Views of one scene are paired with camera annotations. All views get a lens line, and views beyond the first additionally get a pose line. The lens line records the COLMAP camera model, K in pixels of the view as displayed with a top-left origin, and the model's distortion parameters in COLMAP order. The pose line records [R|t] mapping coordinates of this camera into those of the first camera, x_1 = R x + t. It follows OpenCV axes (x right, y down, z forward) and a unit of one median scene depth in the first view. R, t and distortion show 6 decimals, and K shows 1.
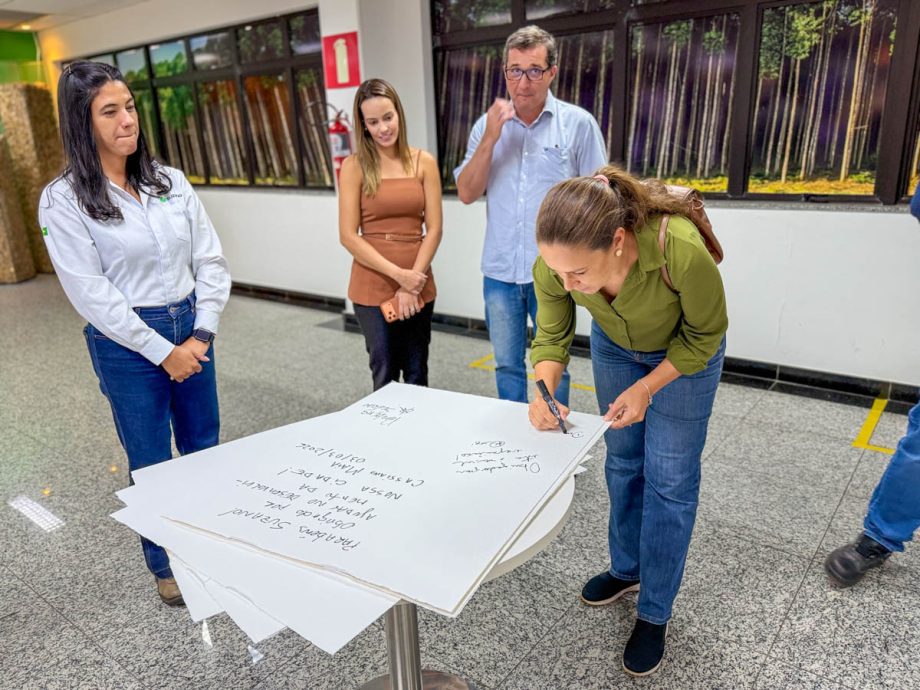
lens RADIAL K [[725.7, 0, 467.4], [0, 725.7, 346.6], [0, 0, 1]] dist [-0.001019, -0.006567]
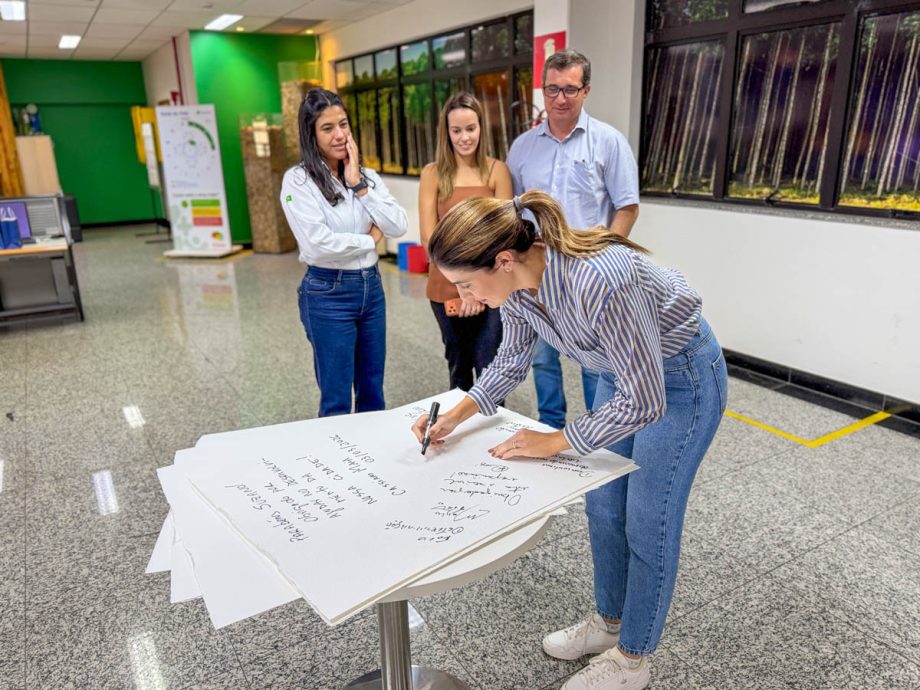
lens RADIAL K [[727.0, 0, 464.4], [0, 727.0, 343.9], [0, 0, 1]] dist [0.007992, -0.018318]
pose [[0.926835, 0.121607, -0.355231, 0.148332], [-0.117194, 0.992527, 0.034004, -0.028877], [0.356712, 0.010115, 0.934160, 0.021515]]
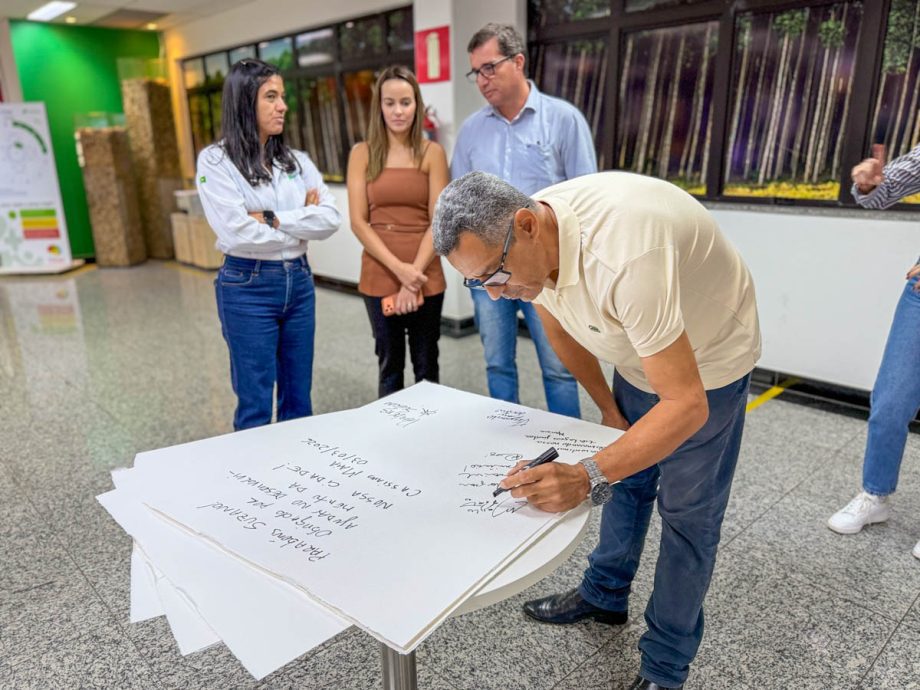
lens RADIAL K [[722.8, 0, 462.7], [0, 722.8, 348.9], [0, 0, 1]] dist [-0.004831, -0.002454]
pose [[0.986578, 0.062722, -0.150766, 0.047072], [-0.063488, 0.997983, -0.000272, 0.002196], [0.150445, 0.009840, 0.988569, 0.047757]]
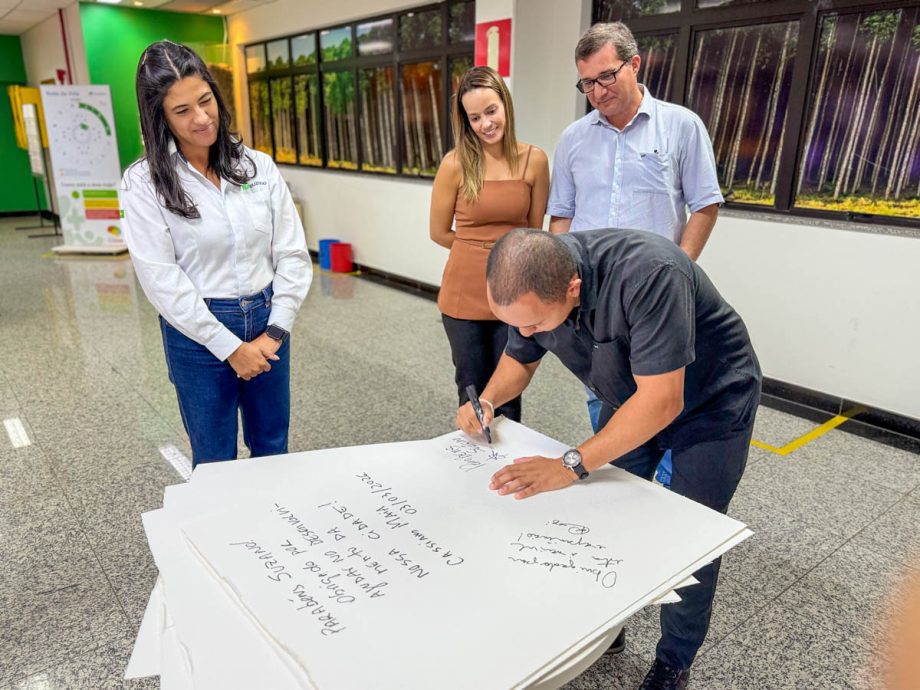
lens RADIAL K [[716.5, 0, 460.0], [0, 716.5, 345.0], [0, 0, 1]] dist [0.000660, -0.004490]
pose [[0.968474, 0.115164, -0.220897, 0.045233], [-0.113054, 0.993340, 0.022216, -0.028388], [0.221984, 0.003458, 0.975044, 0.086483]]
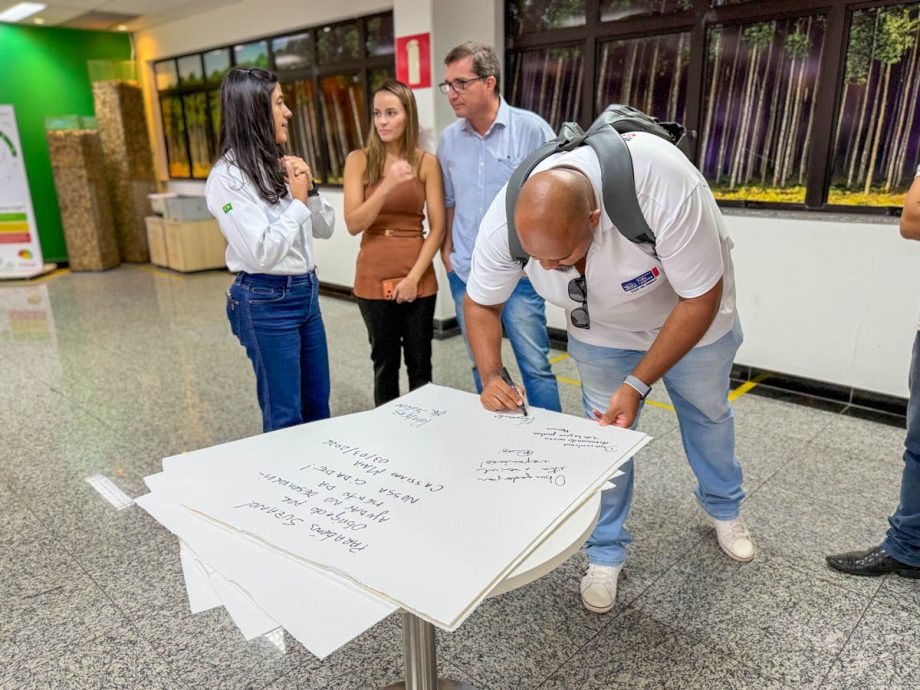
lens RADIAL K [[725.7, 0, 467.4], [0, 725.7, 346.6], [0, 0, 1]] dist [-0.001019, -0.006567]
pose [[0.993804, 0.047912, -0.100291, 0.024434], [-0.048532, 0.998815, -0.003746, 0.000018], [0.099992, 0.008591, 0.994951, 0.013752]]
